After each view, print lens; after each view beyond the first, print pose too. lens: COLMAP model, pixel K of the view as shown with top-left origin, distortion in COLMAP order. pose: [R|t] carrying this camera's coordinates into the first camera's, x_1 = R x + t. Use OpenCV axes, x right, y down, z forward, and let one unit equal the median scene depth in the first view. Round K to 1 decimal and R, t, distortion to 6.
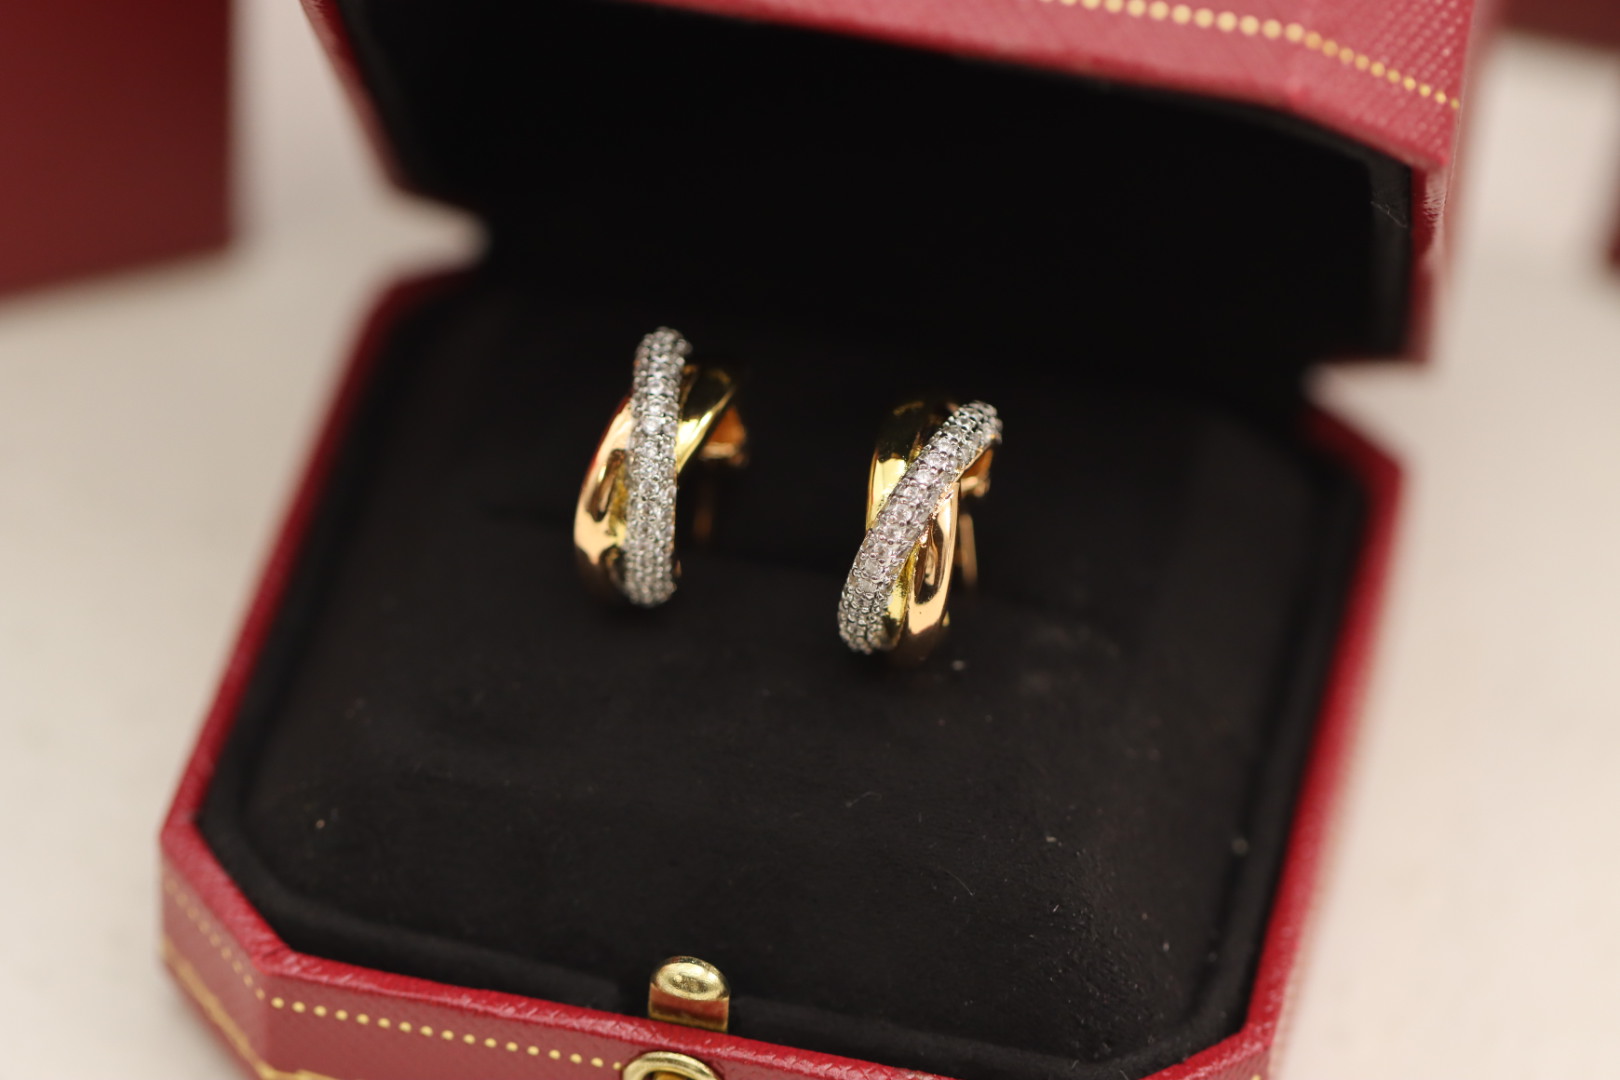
lens RADIAL K [[8526.4, 0, 811.4], [0, 8526.4, 541.1], [0, 0, 1]] dist [-0.320994, 0.000000]
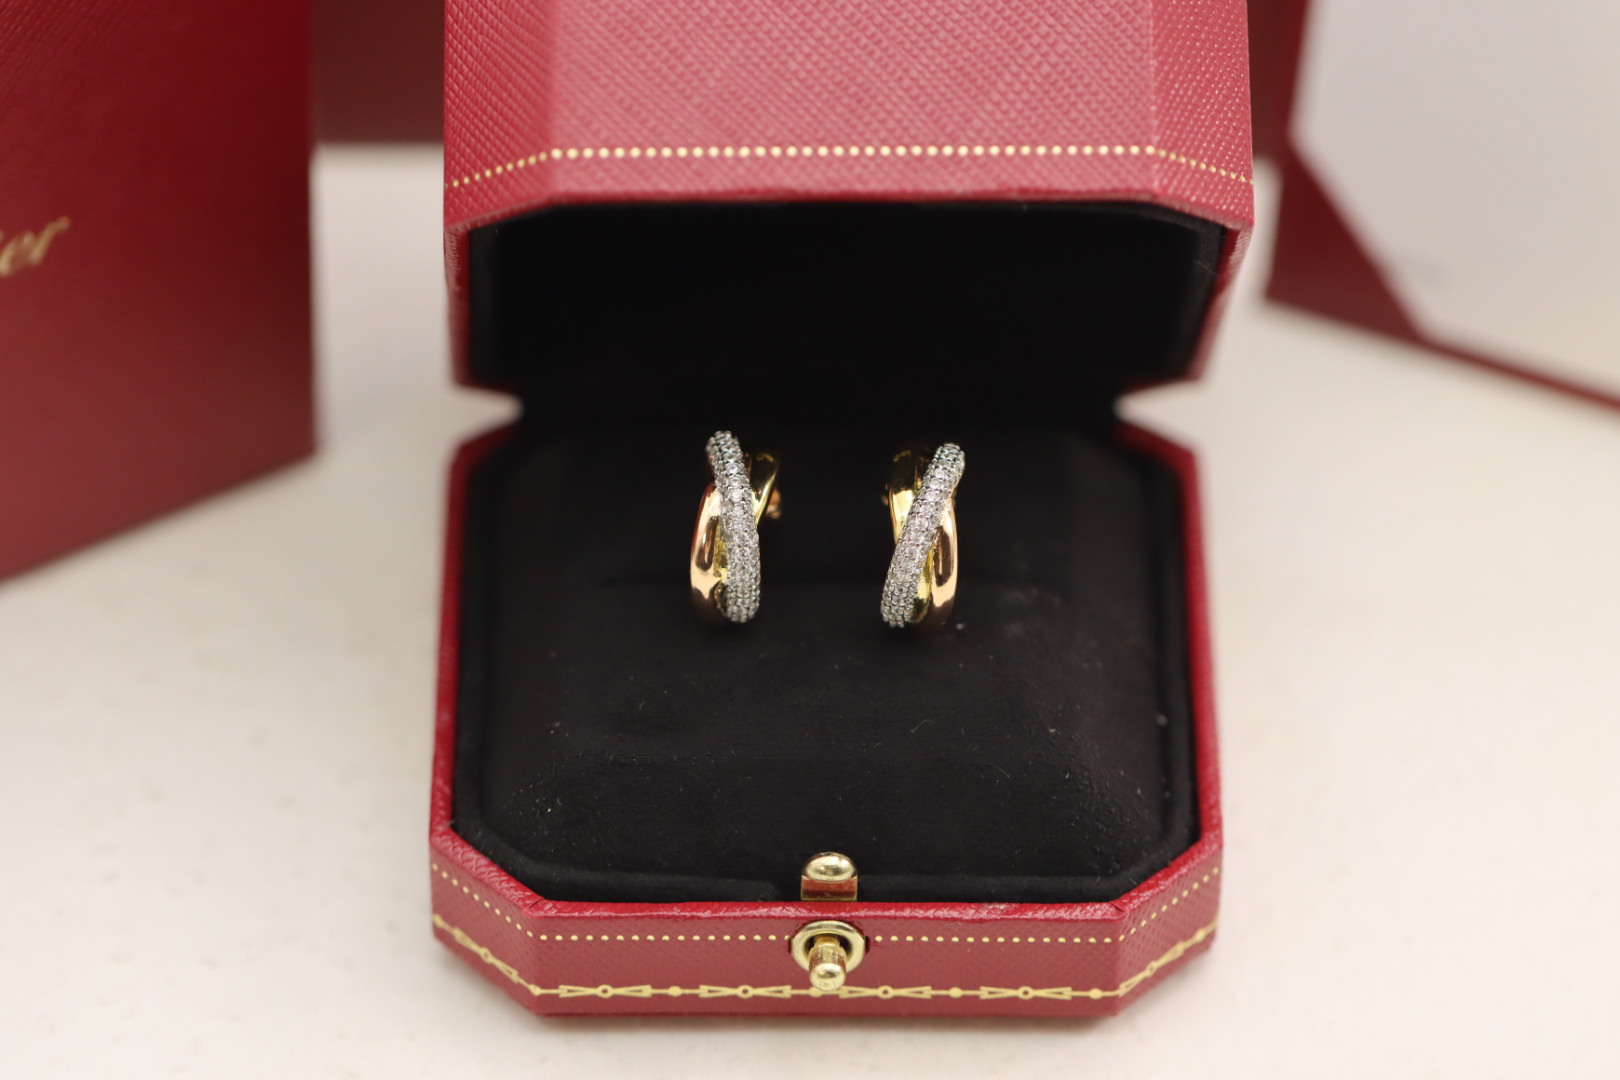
lens RADIAL K [[8526.4, 0, 809.0], [0, 8526.4, 540.4], [0, 0, 1]] dist [-0.320994, 0.000000]
pose [[0.974956, -0.168250, 0.145442, -0.217540], [0.173243, 0.984627, -0.022286, 0.028235], [-0.139456, 0.046924, 0.989116, -0.429946]]
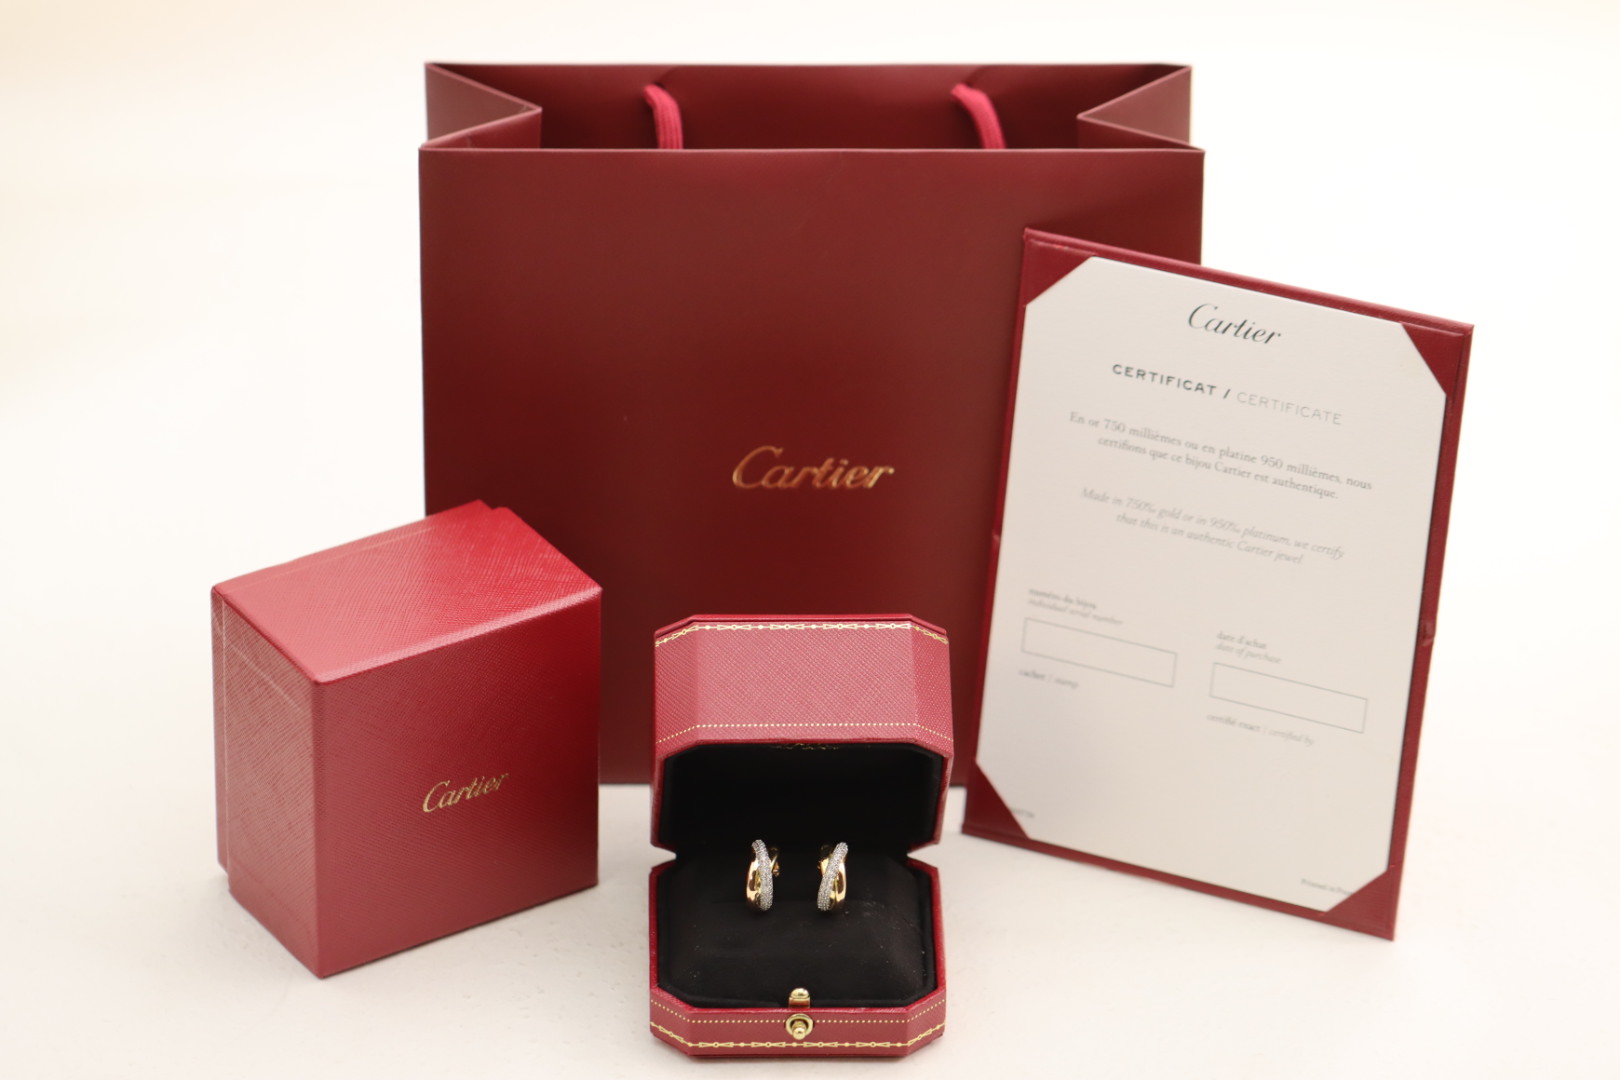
lens RADIAL K [[8526.4, 0, 809.6], [0, 8526.4, 539.1], [0, 0, 1]] dist [-0.320994, 0.000000]
pose [[0.971375, -0.143433, 0.189361, -0.714391], [0.183187, 0.959792, -0.212701, 0.678015], [-0.151239, 0.241301, 0.958593, -2.772798]]
